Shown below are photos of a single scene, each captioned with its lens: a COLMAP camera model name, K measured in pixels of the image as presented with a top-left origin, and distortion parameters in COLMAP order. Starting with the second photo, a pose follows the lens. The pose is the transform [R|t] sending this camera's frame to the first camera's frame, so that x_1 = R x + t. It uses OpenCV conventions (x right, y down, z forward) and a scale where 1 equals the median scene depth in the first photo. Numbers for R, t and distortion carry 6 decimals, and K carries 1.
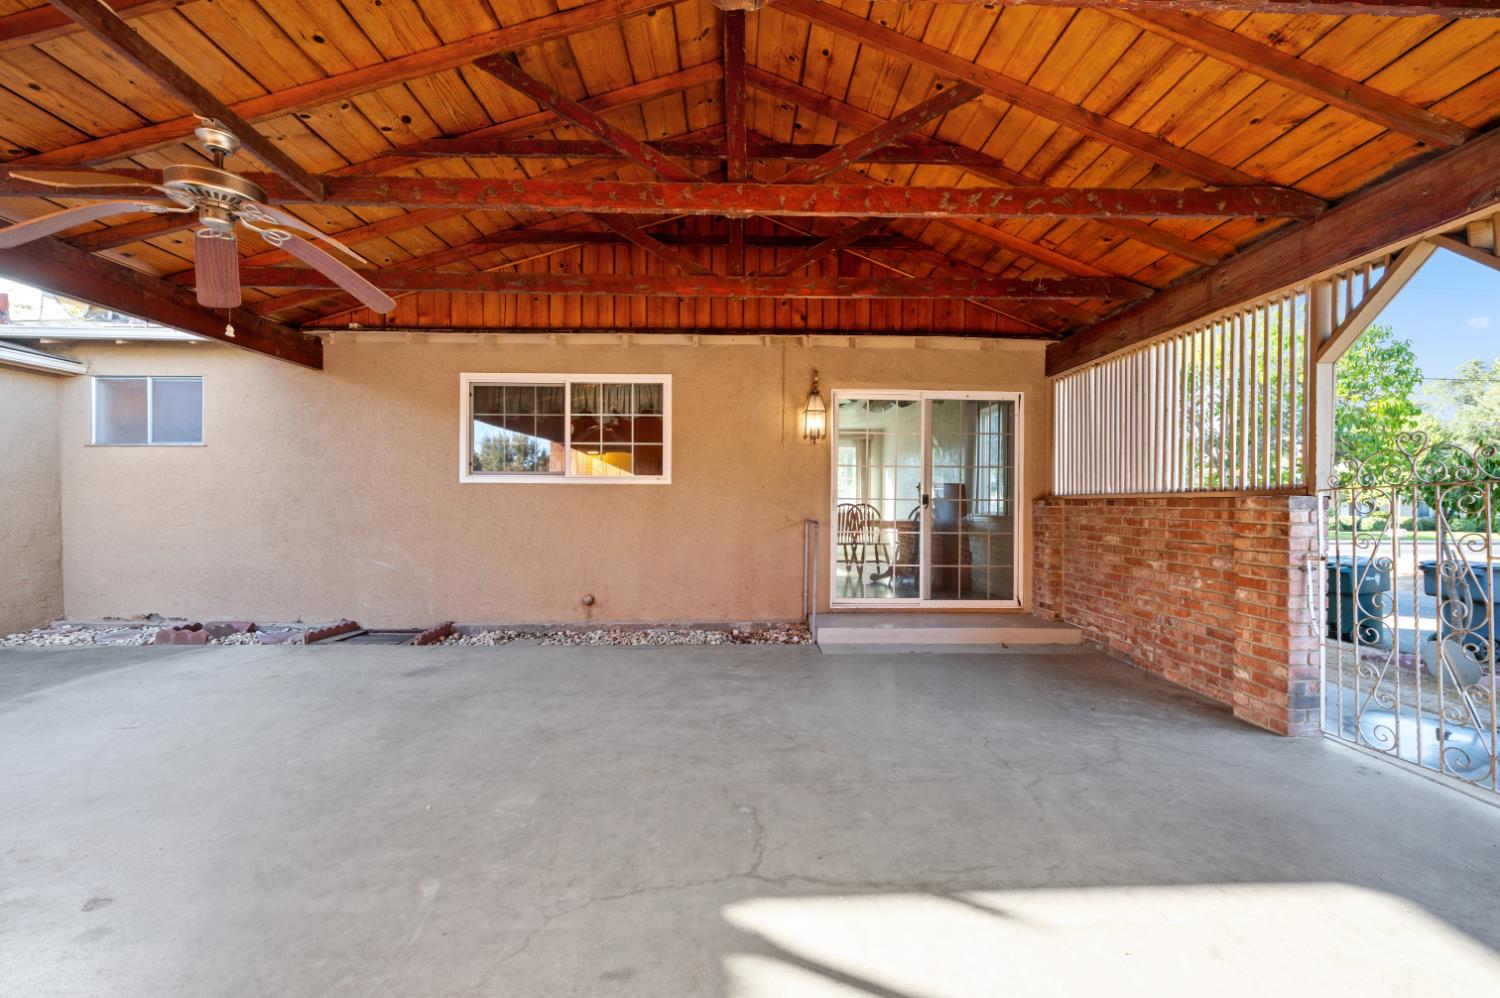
lens RADIAL K [[609.7, 0, 744.8], [0, 609.7, 504.2], [0, 0, 1]] dist [-0.006694, -0.000597]
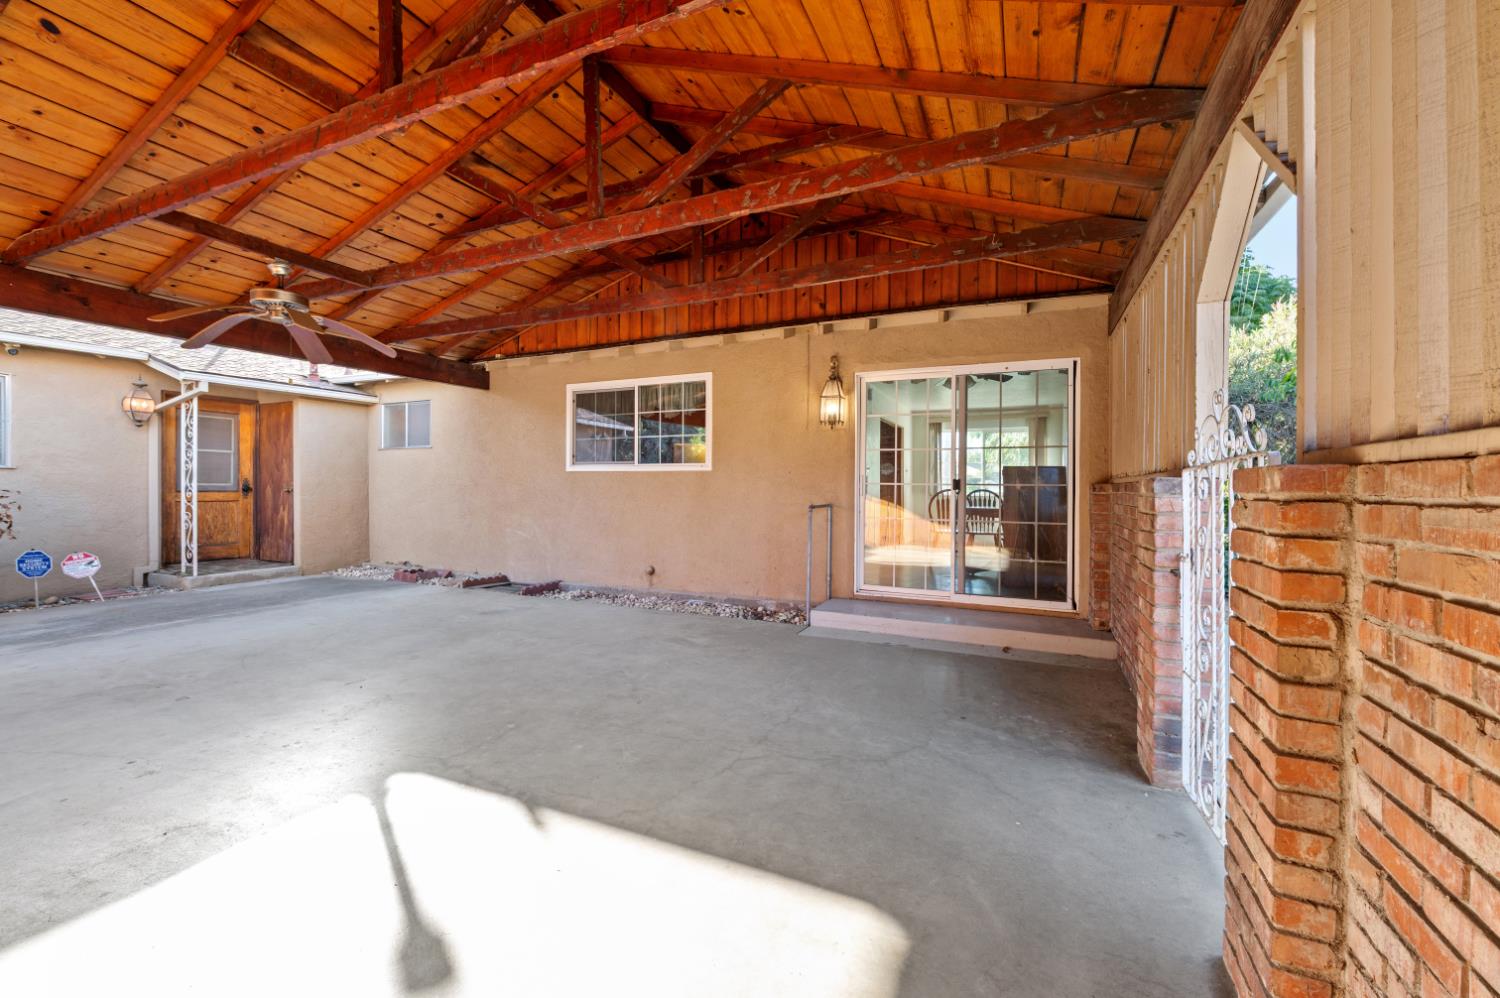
lens RADIAL K [[609.7, 0, 739.4], [0, 609.7, 489.7], [0, 0, 1]] dist [-0.006694, -0.000597]
pose [[0.891930, 0.003388, -0.452161, 0.473631], [-0.004037, 0.999992, -0.000469, 0.002166], [0.452155, 0.002244, 0.891936, 0.035370]]
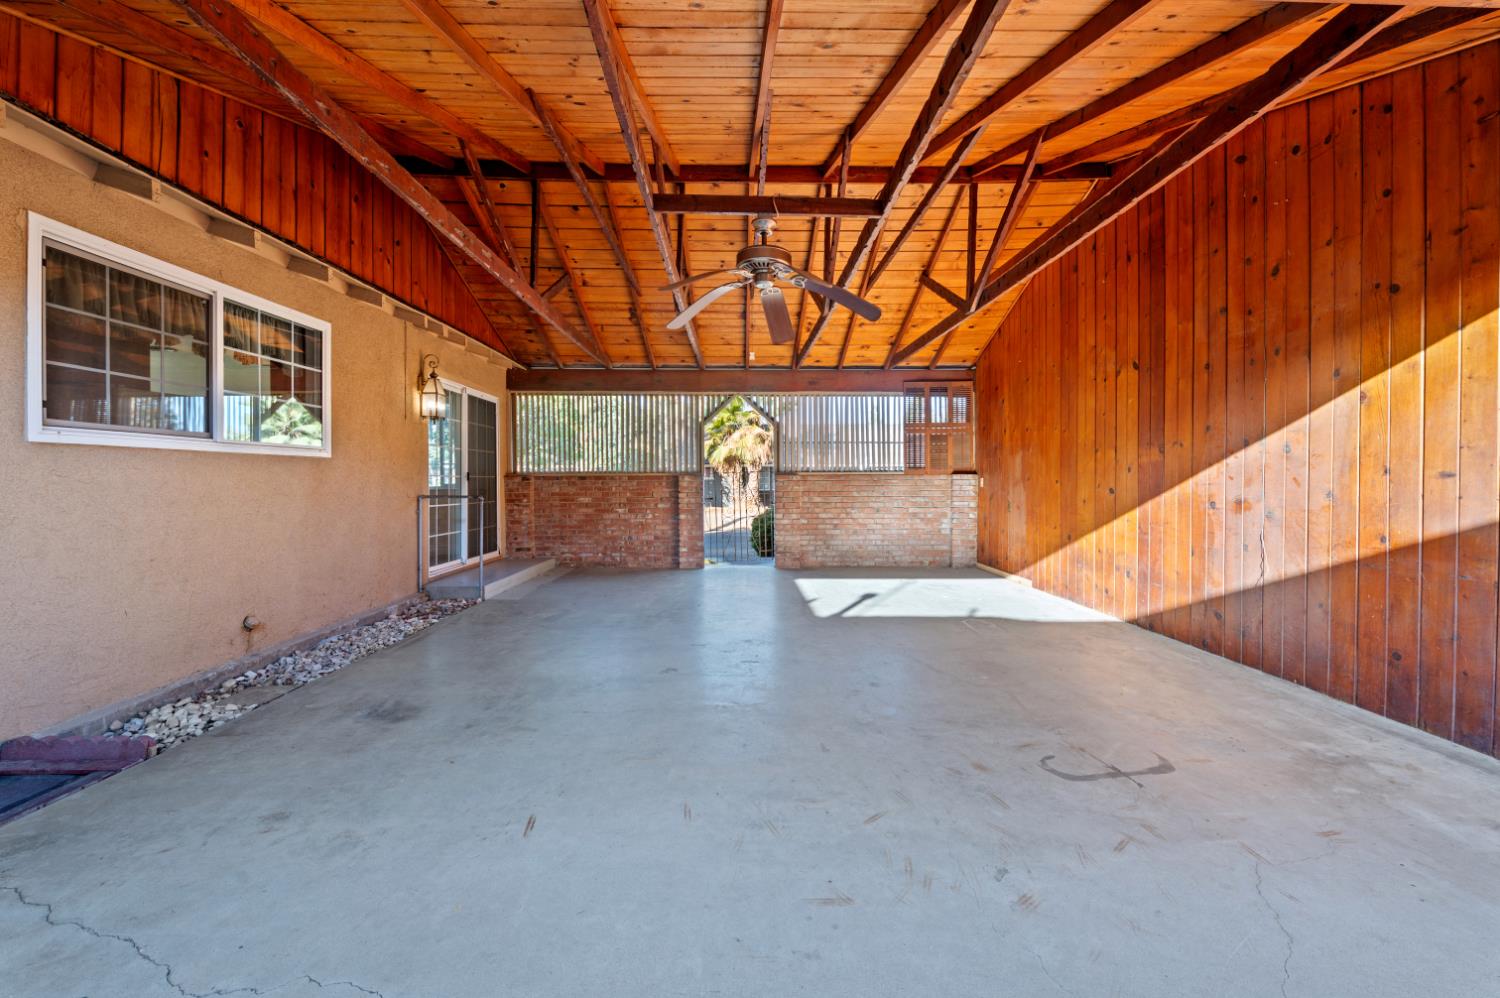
lens RADIAL K [[609.7, 0, 760.7], [0, 609.7, 492.8], [0, 0, 1]] dist [-0.006694, -0.000597]
pose [[-0.004092, -0.026967, 0.999628, -1.050038], [0.004536, 0.999626, 0.026986, -0.005517], [-0.999981, 0.004645, -0.003969, 0.471935]]
